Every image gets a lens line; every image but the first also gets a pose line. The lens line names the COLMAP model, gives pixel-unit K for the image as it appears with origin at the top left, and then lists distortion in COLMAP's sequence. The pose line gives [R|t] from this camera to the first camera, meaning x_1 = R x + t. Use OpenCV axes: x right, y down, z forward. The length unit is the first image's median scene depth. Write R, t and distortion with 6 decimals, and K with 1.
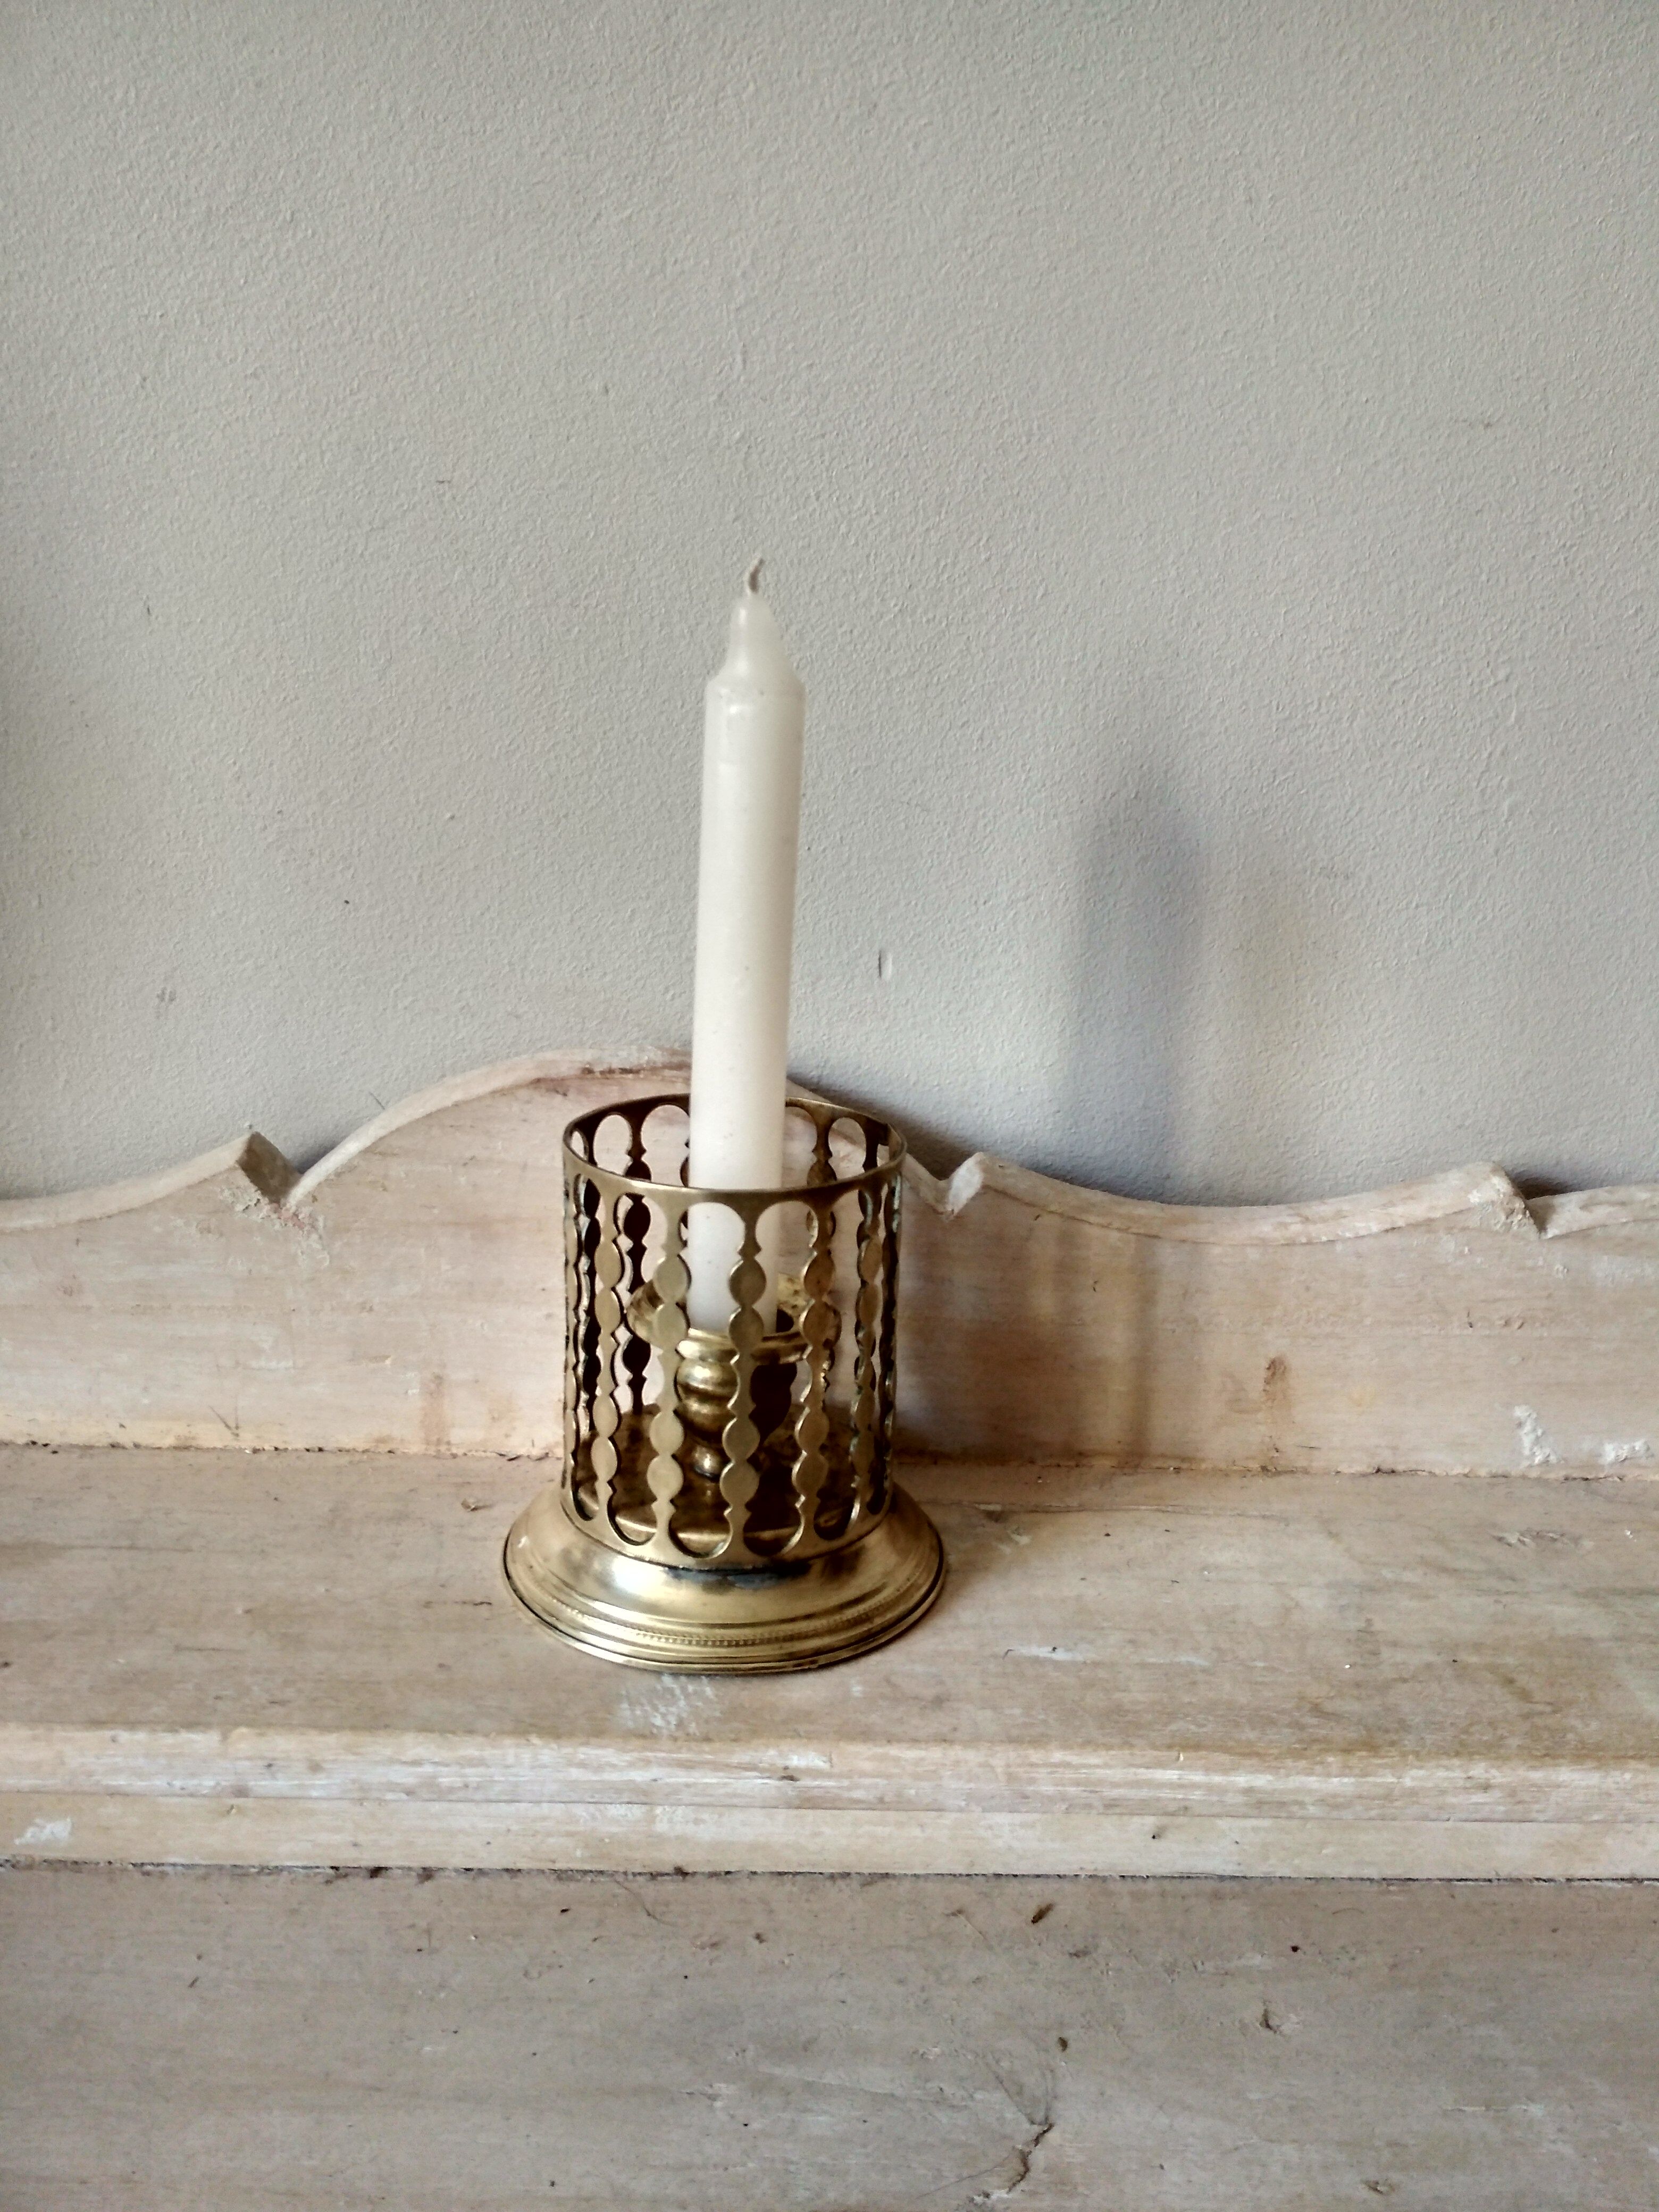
lens RADIAL K [[1948.6, 0, 841.0], [0, 1948.6, 1103.4], [0, 0, 1]] dist [0.092406, -0.210699]
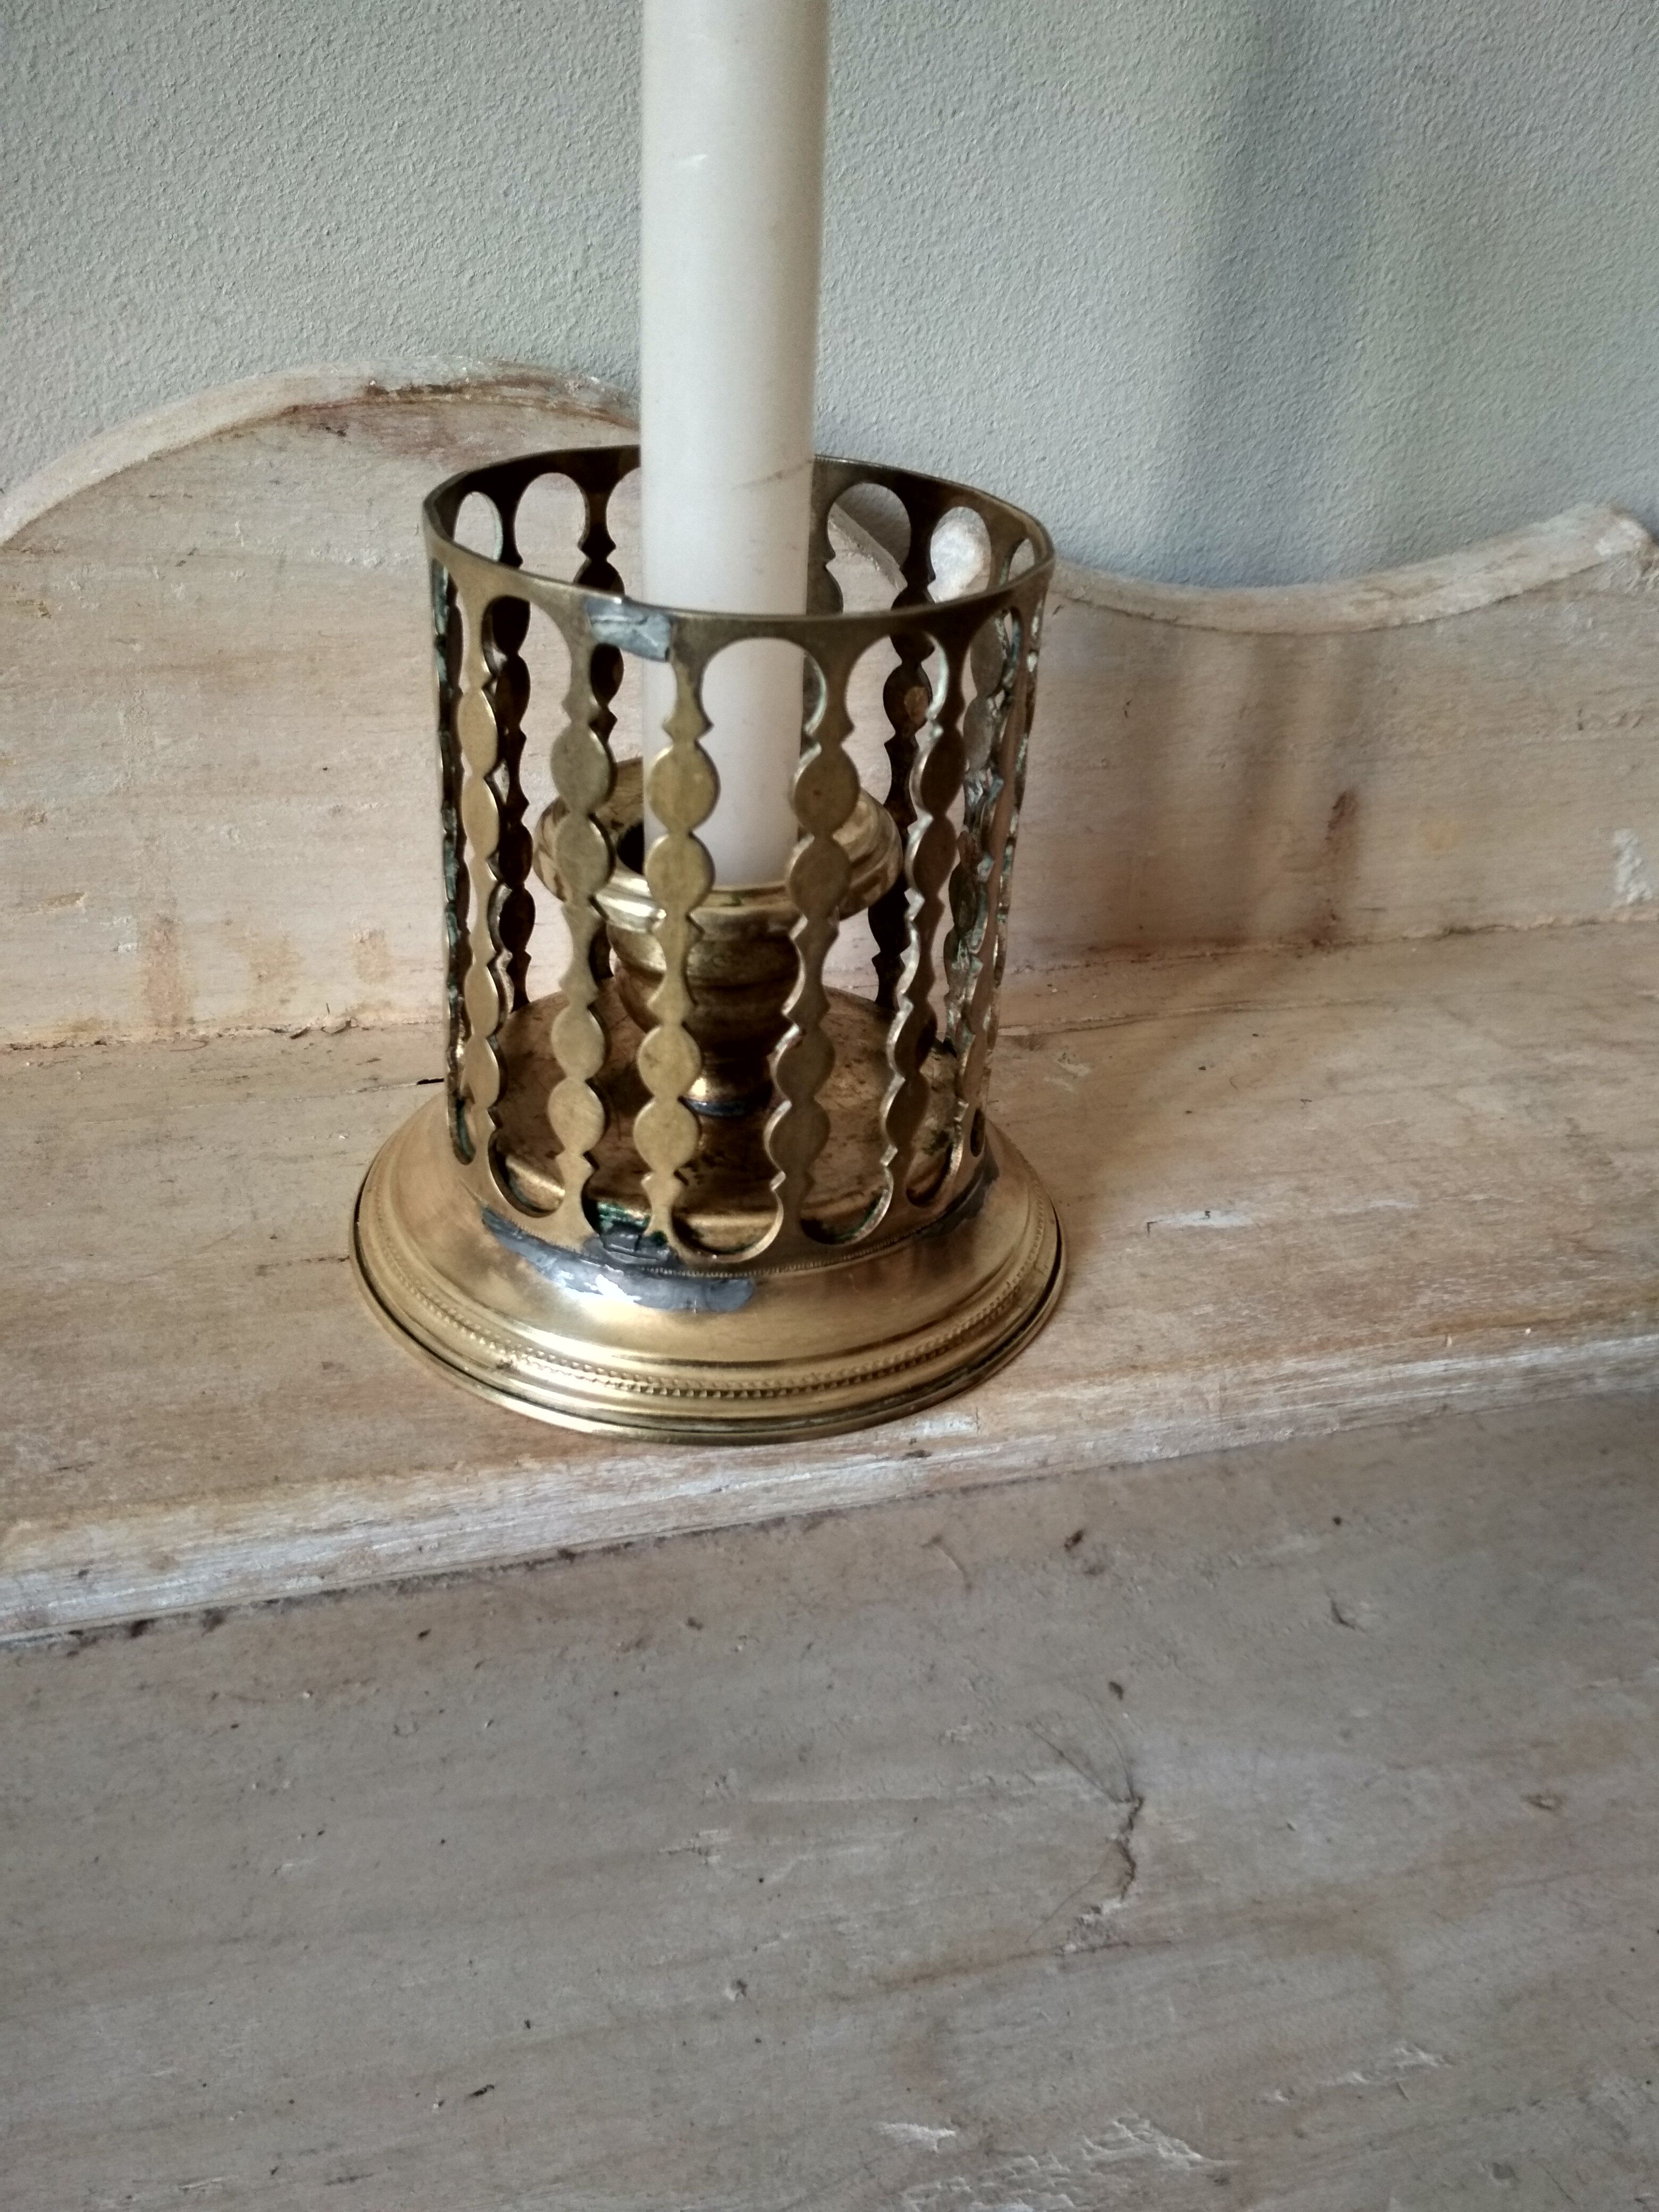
lens RADIAL K [[2010.6, 0, 837.0], [0, 2010.6, 1080.6], [0, 0, 1]] dist [0.088541, -0.230892]
pose [[0.966006, -0.109984, 0.233956, -0.160212], [0.056524, 0.972948, 0.224001, 0.057485], [-0.252264, -0.203162, 0.946091, 0.324928]]
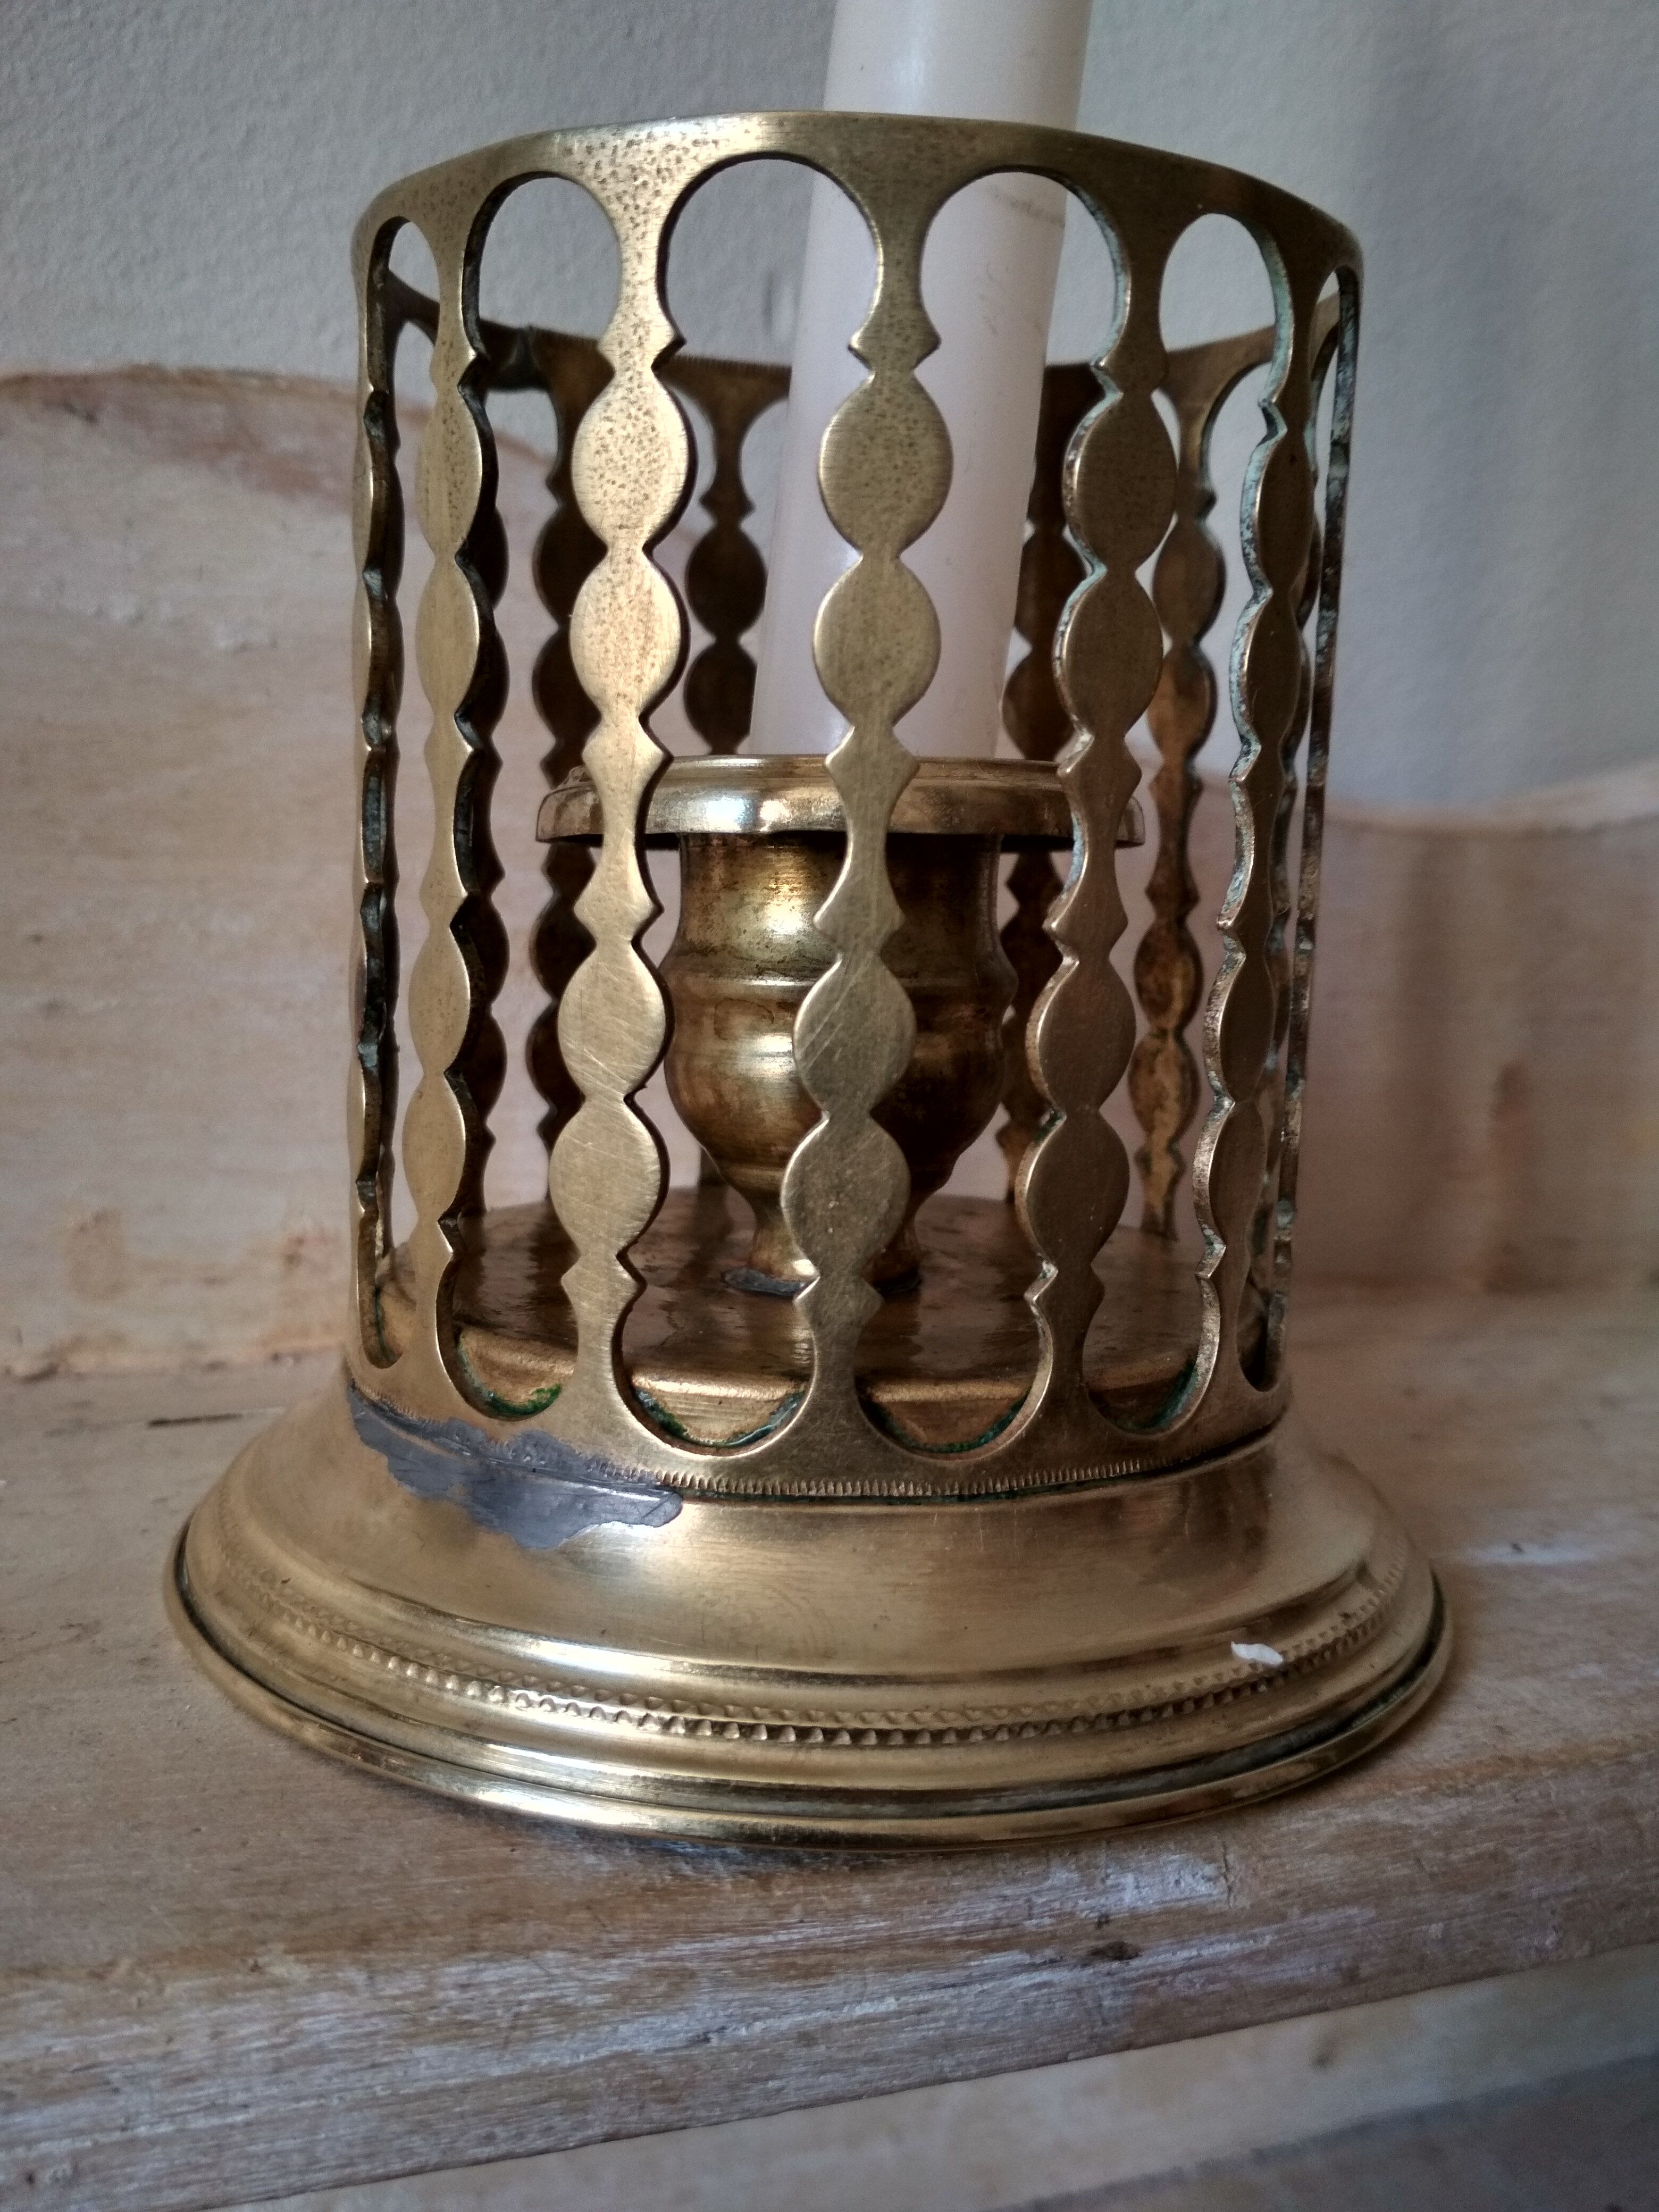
lens RADIAL K [[2074.5, 0, 828.0], [0, 2074.5, 1095.1], [0, 0, 1]] dist [0.044944, -0.205666]
pose [[0.948151, -0.047753, 0.314213, -0.136740], [0.090732, 0.988174, -0.123609, 0.200583], [-0.304594, 0.145710, 0.941271, 0.558504]]
